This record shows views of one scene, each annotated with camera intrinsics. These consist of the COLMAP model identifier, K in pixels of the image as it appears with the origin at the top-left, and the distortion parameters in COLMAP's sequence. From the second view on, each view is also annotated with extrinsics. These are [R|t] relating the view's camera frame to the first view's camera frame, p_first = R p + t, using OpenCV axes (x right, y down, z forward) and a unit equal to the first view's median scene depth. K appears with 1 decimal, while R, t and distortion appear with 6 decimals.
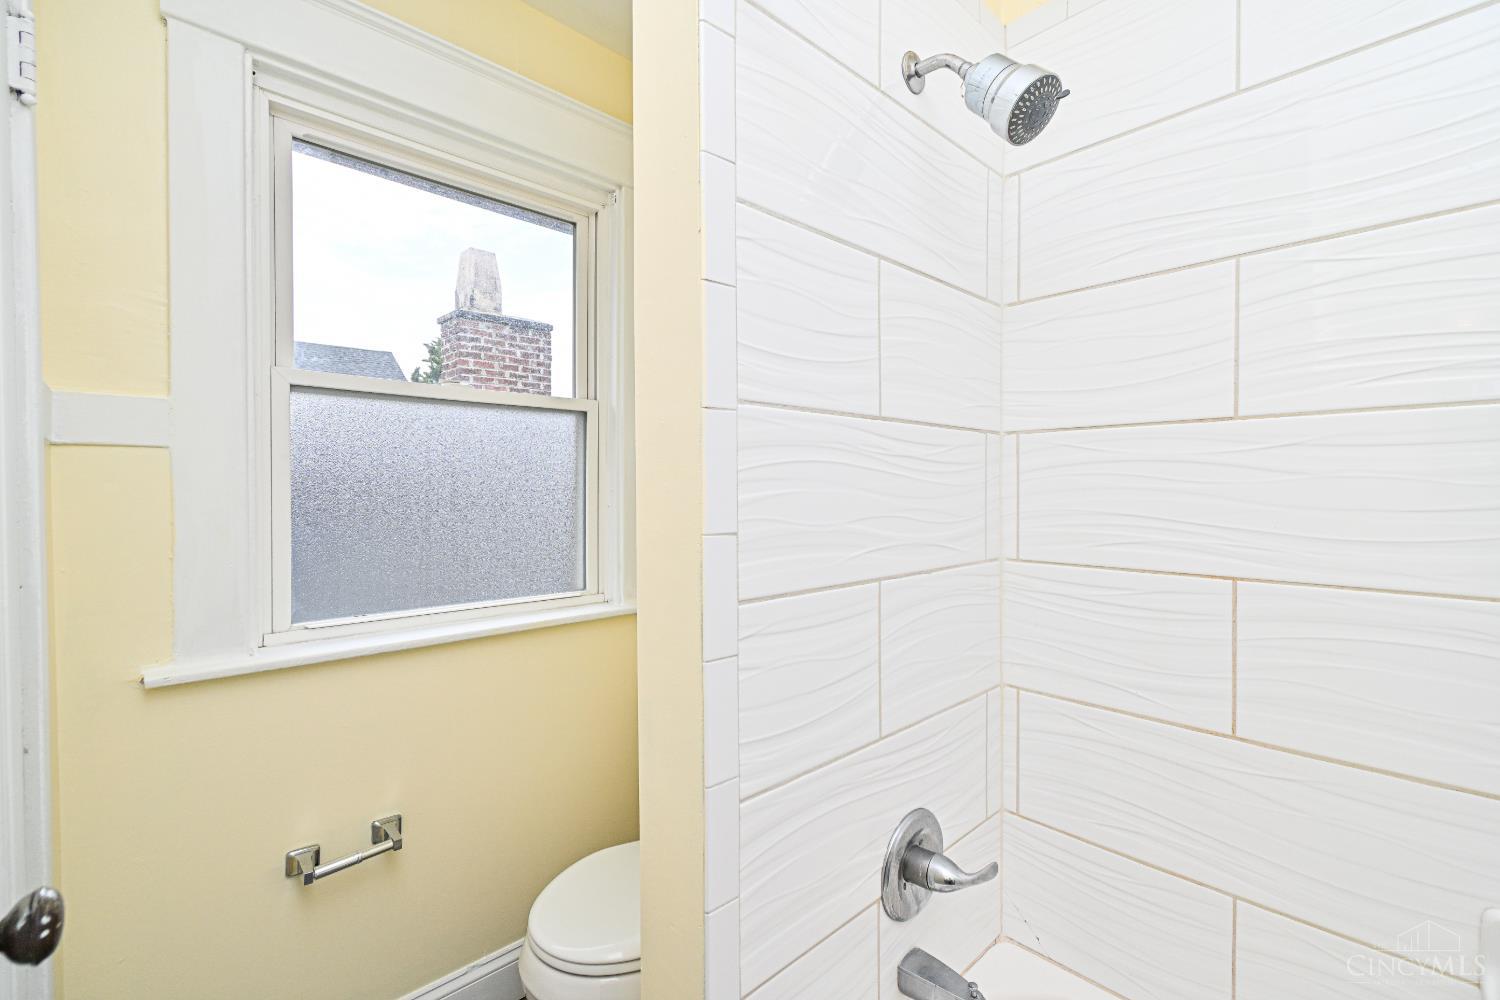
lens RADIAL K [[657.6, 0, 749.6], [0, 657.6, 497.5], [0, 0, 1]] dist [0.000519, -0.000096]
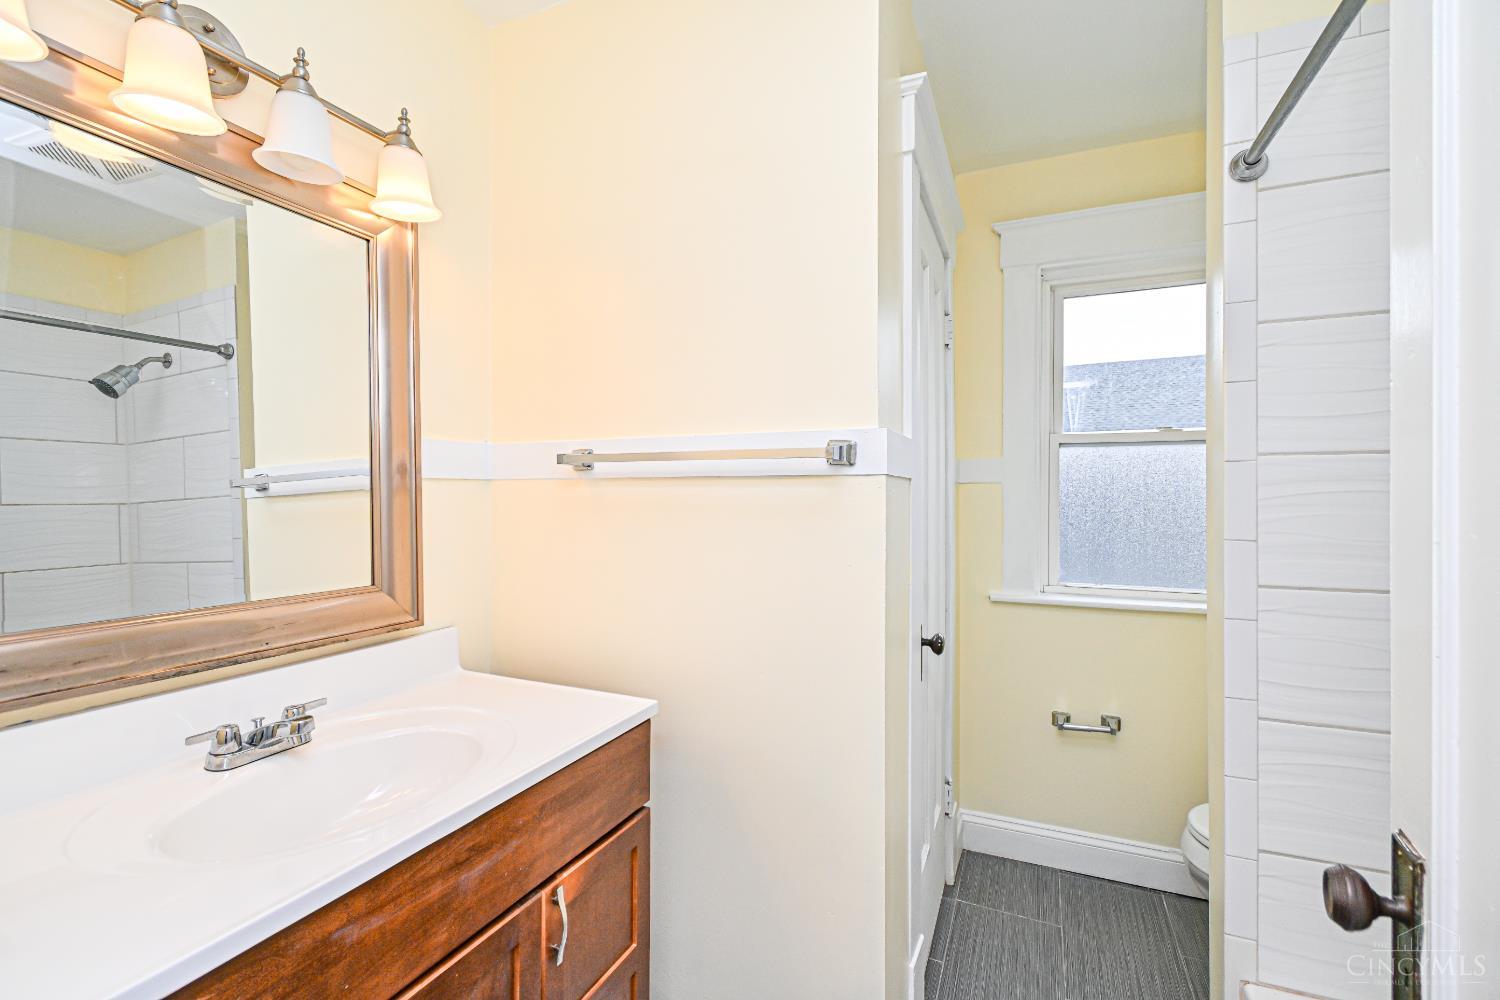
lens RADIAL K [[666.4, 0, 748.4], [0, 666.4, 491.3], [0, 0, 1]] dist [0.002252, 0.000011]
pose [[0.389775, -0.001526, -0.920909, 0.638496], [-0.013633, 0.999879, -0.007427, -0.022531], [0.920809, 0.015449, 0.389707, -0.465643]]
